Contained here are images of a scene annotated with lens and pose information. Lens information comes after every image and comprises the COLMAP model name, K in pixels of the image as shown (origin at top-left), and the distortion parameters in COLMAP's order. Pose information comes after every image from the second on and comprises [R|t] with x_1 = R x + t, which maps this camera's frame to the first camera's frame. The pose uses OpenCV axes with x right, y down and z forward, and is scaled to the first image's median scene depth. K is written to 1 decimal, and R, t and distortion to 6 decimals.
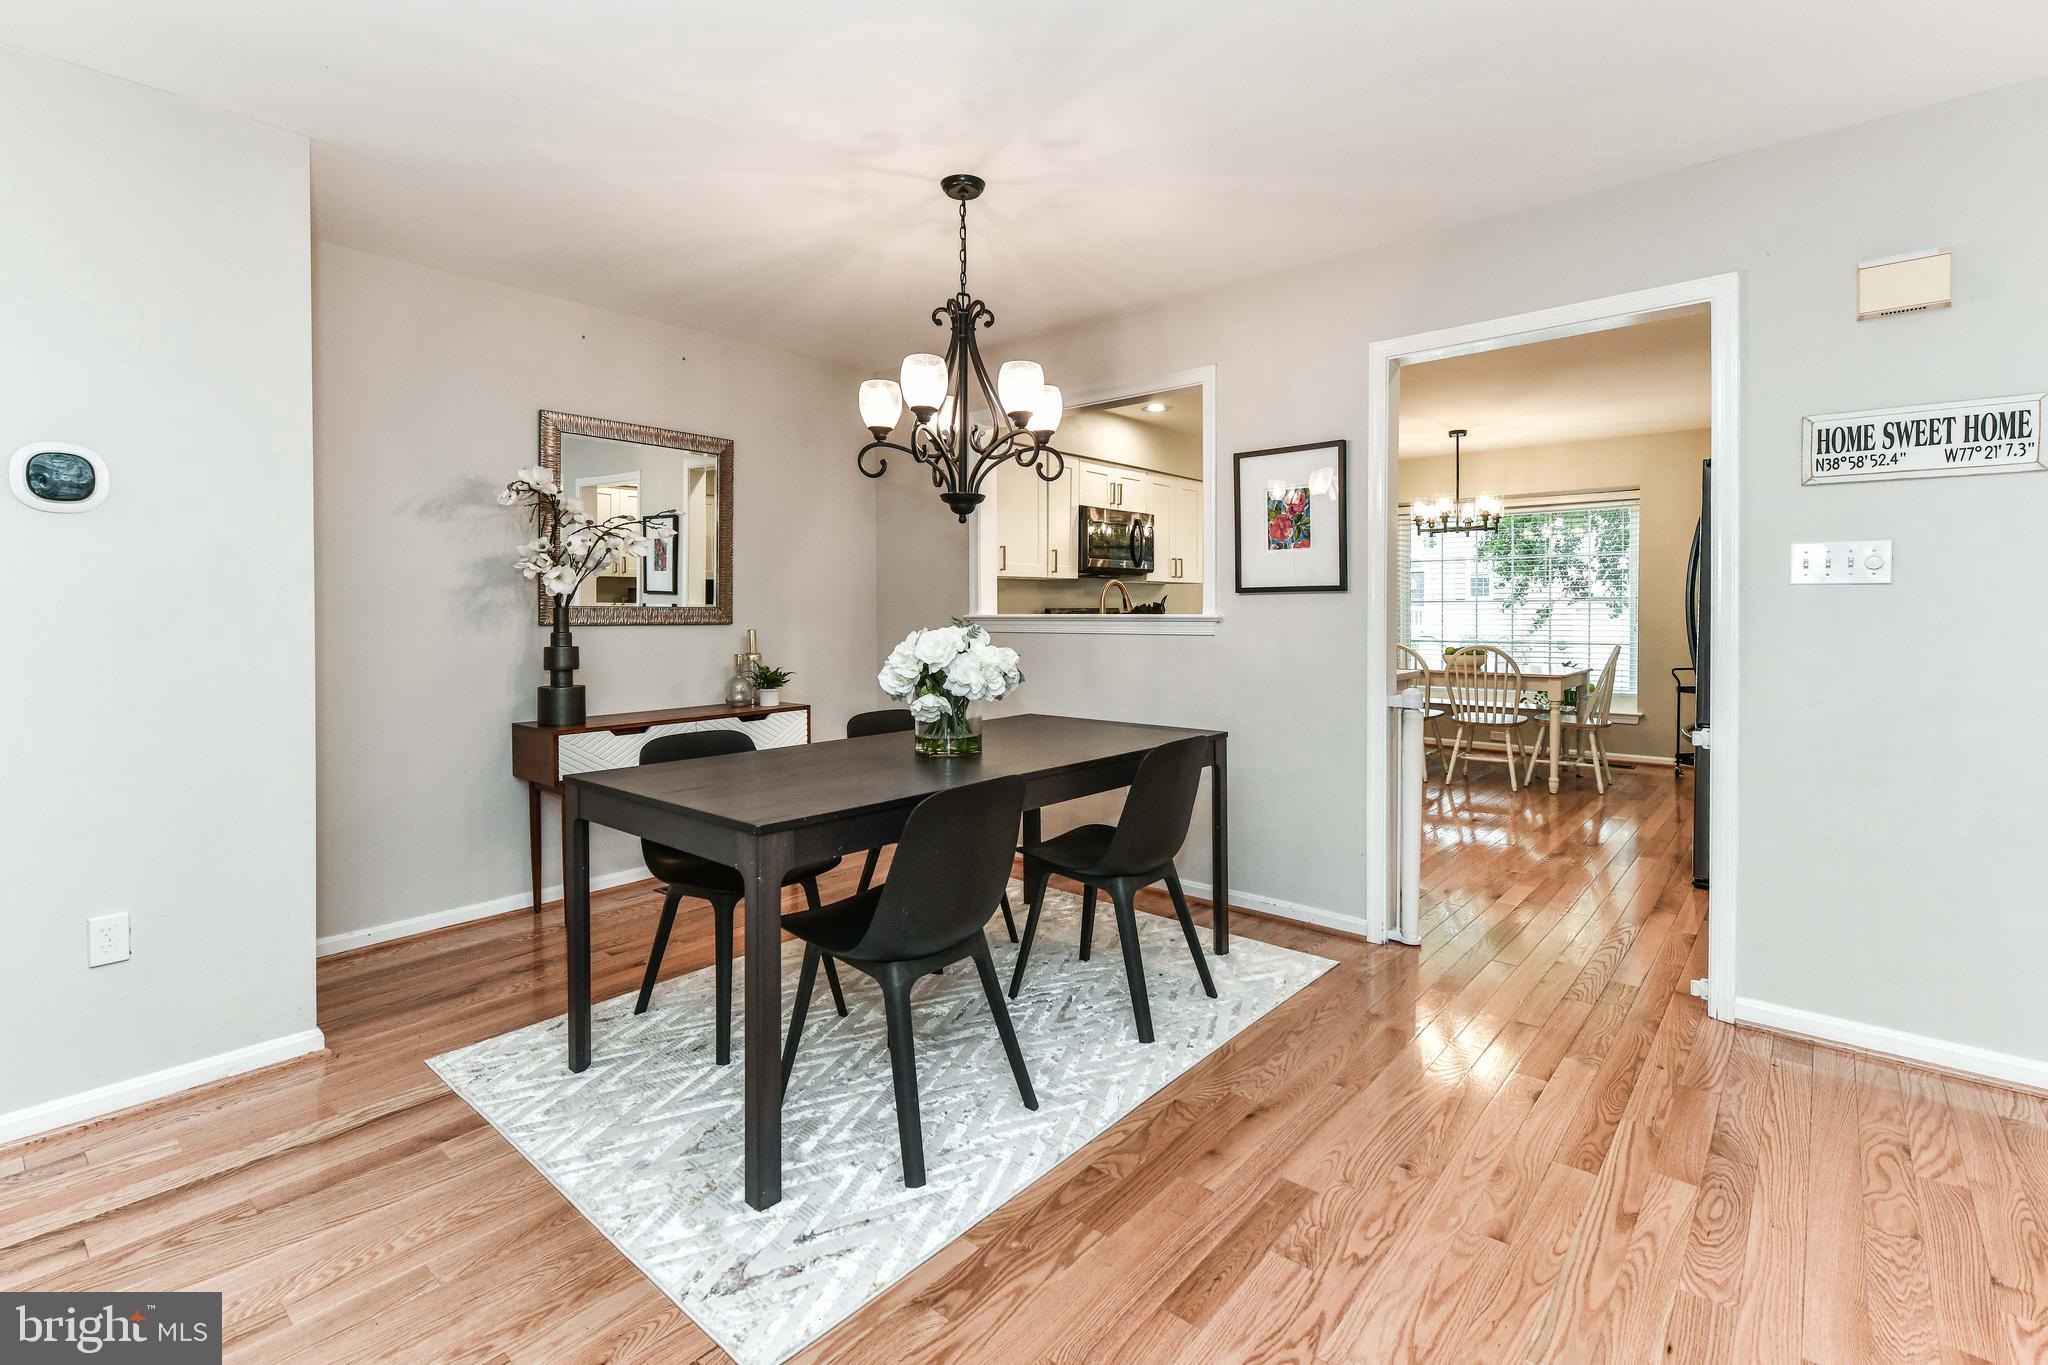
lens RADIAL K [[931.8, 0, 1024.4], [0, 931.8, 620.5], [0, 0, 1]] dist [-0.000672, -0.000045]
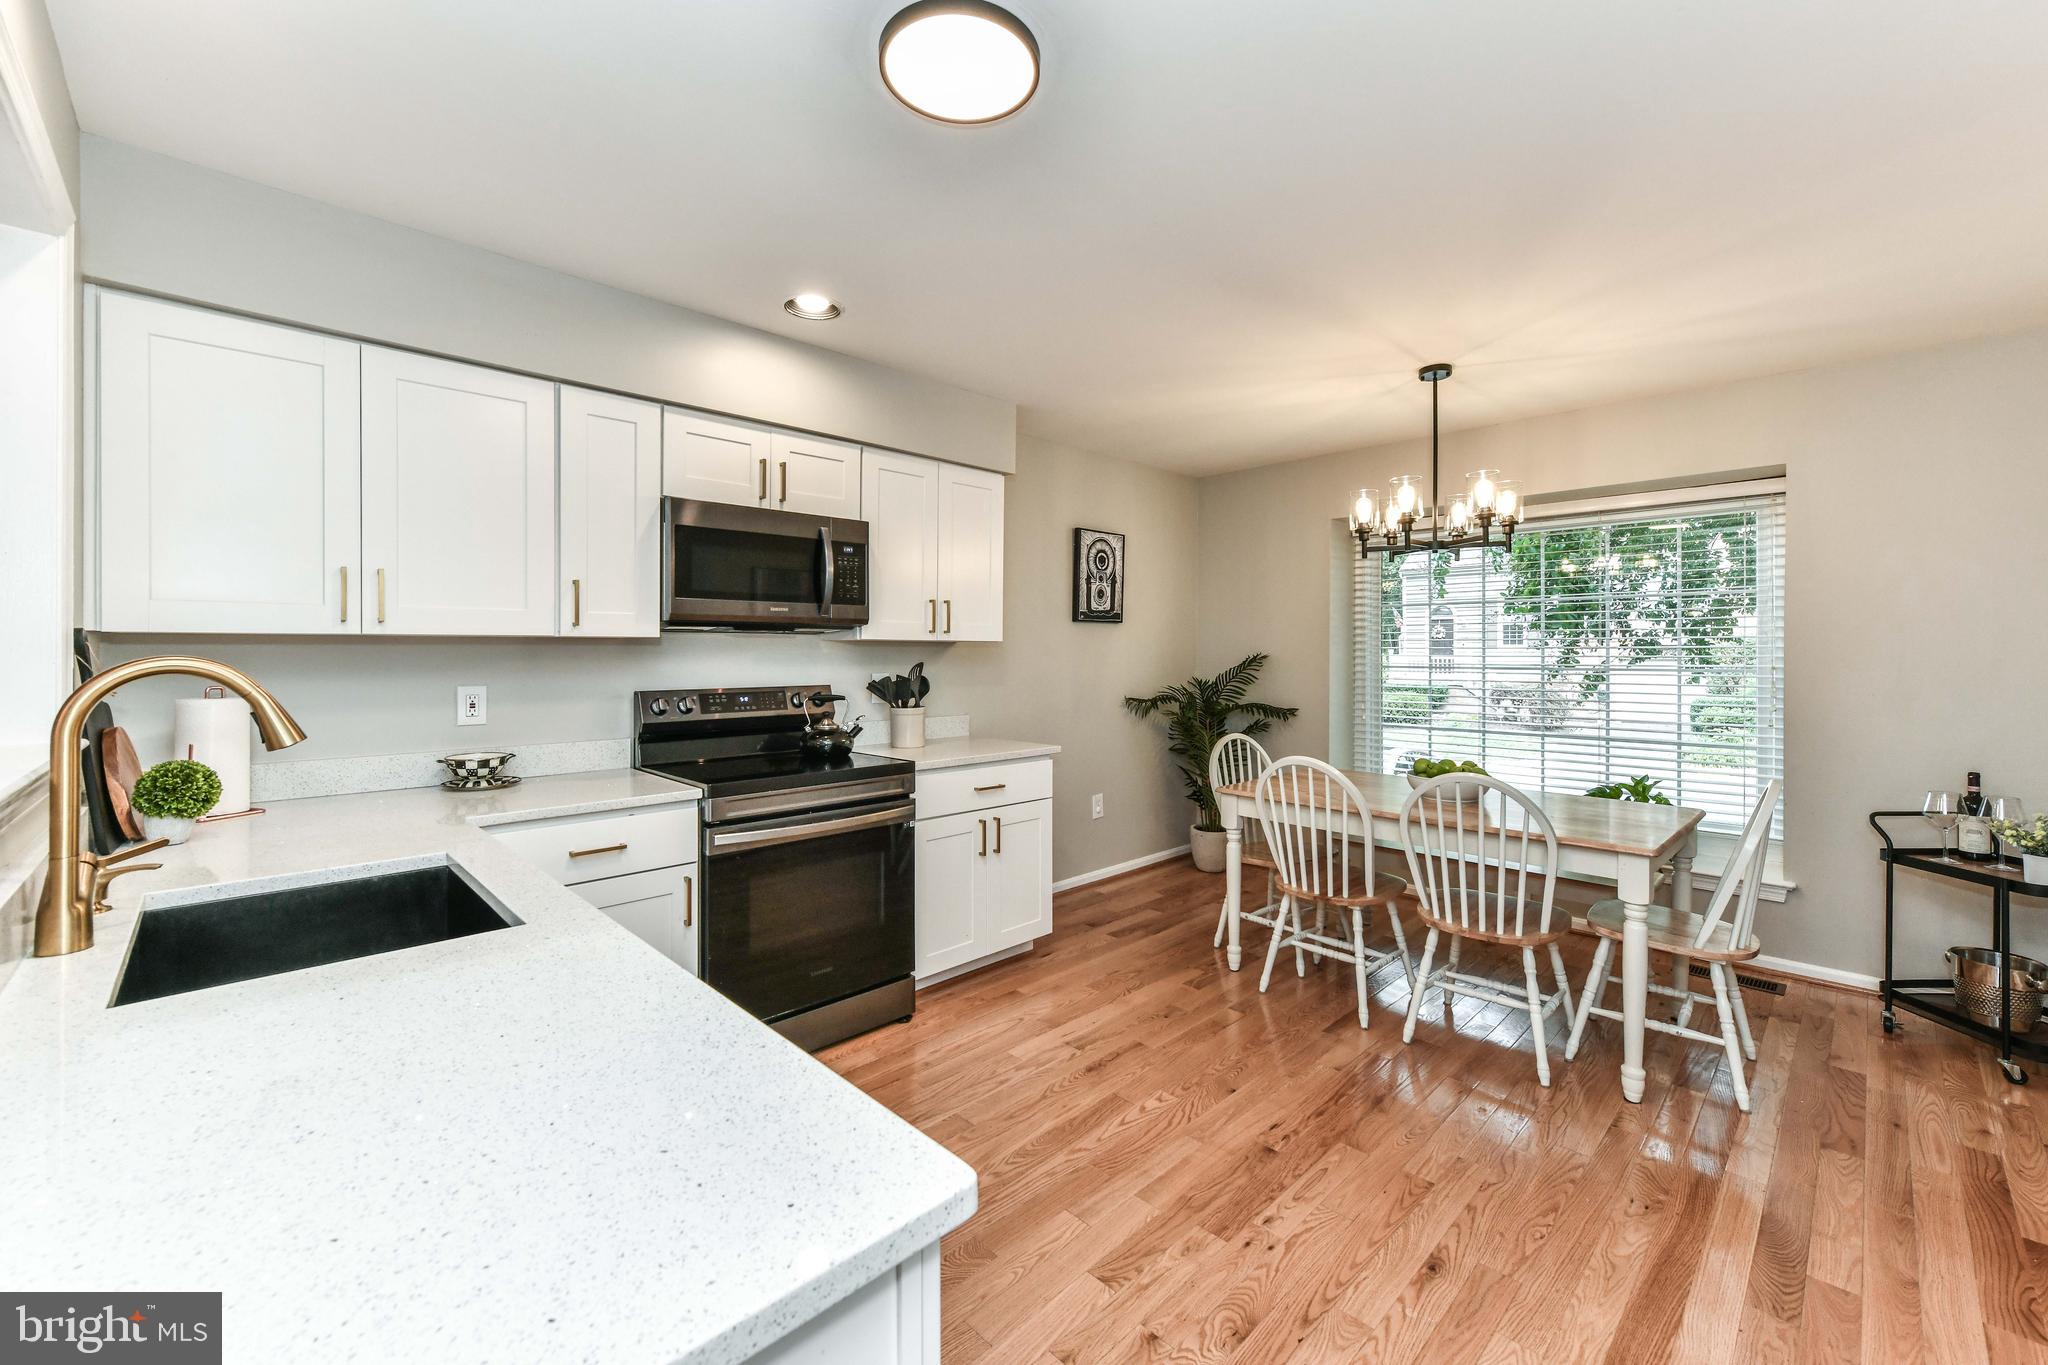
lens RADIAL K [[832.5, 0, 1022.8], [0, 832.5, 651.8], [0, 0, 1]] dist [0.001326, -0.000015]
pose [[0.996032, 0.002889, -0.088953, 0.270035], [-0.004576, 0.999813, -0.018774, -0.025647], [0.088882, 0.019106, 0.995859, 0.497456]]
